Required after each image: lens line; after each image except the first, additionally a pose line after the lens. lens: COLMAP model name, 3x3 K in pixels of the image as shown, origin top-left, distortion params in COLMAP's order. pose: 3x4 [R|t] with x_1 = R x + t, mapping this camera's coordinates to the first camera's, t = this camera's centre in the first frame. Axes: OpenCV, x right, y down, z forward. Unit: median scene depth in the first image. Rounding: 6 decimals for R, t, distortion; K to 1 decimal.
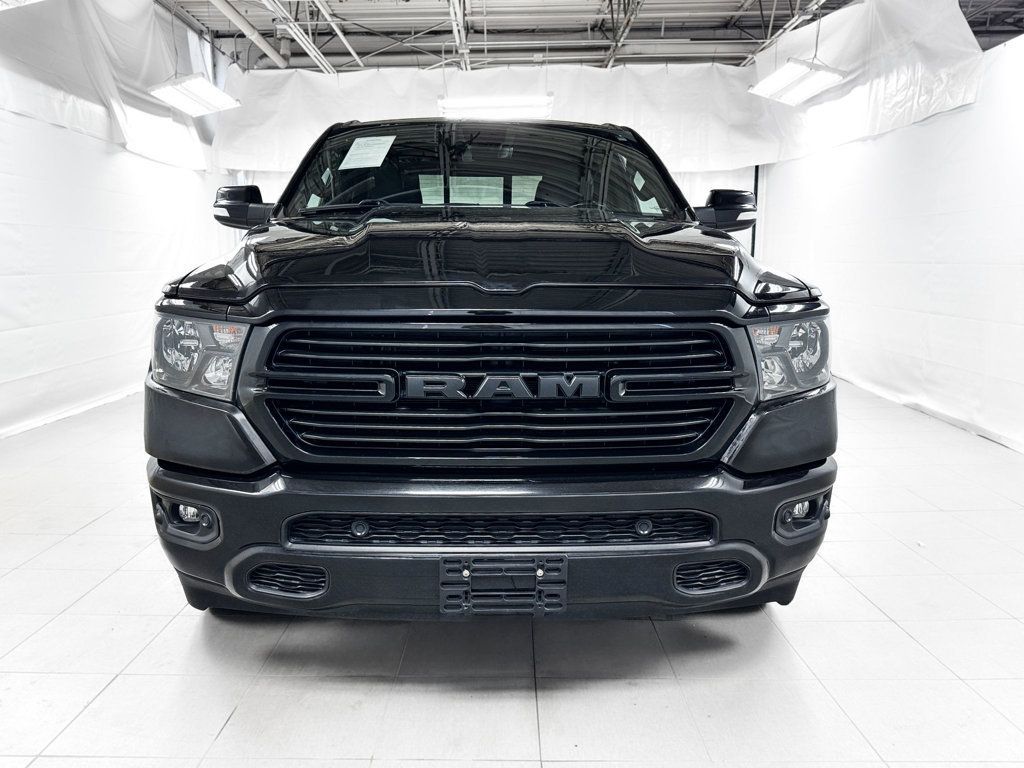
lens RADIAL K [[814.3, 0, 489.1], [0, 814.3, 380.7], [0, 0, 1]] dist [0.043229, -0.007398]
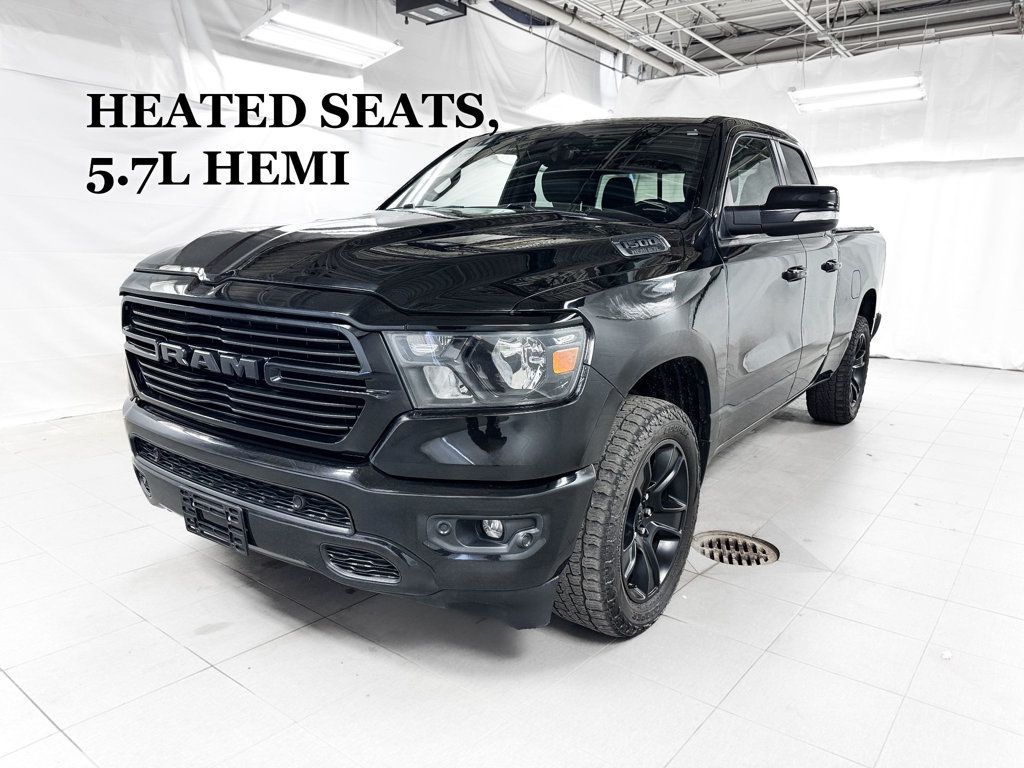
lens RADIAL K [[746.4, 0, 512.0], [0, 746.4, 384.0], [0, 0, 1]] dist [0.009106, -0.000409]
pose [[0.804911, 0.134426, -0.577969, 0.556694], [-0.116092, 0.990854, 0.068781, -0.046706], [0.581929, 0.011735, 0.813155, 0.190311]]
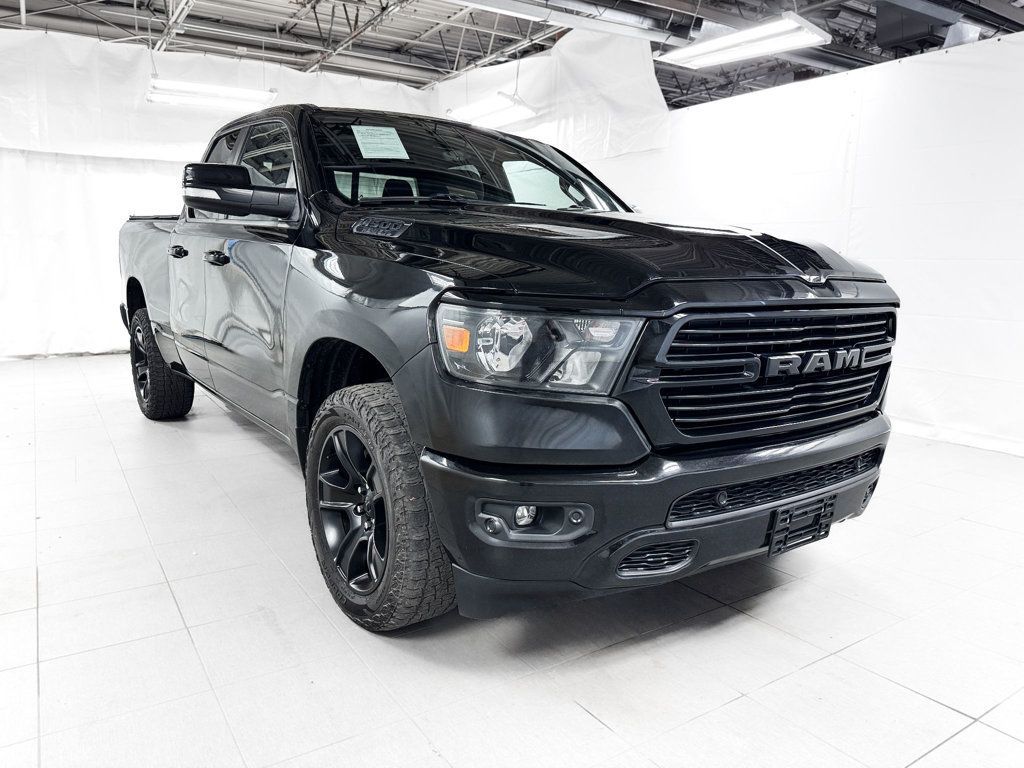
lens RADIAL K [[746.4, 0, 512.0], [0, 746.4, 384.0], [0, 0, 1]] dist [0.009106, -0.000409]
pose [[0.826770, -0.078431, 0.557045, -0.528517], [0.066899, 0.996914, 0.041070, -0.019331], [-0.558548, 0.003310, 0.829466, 0.174032]]
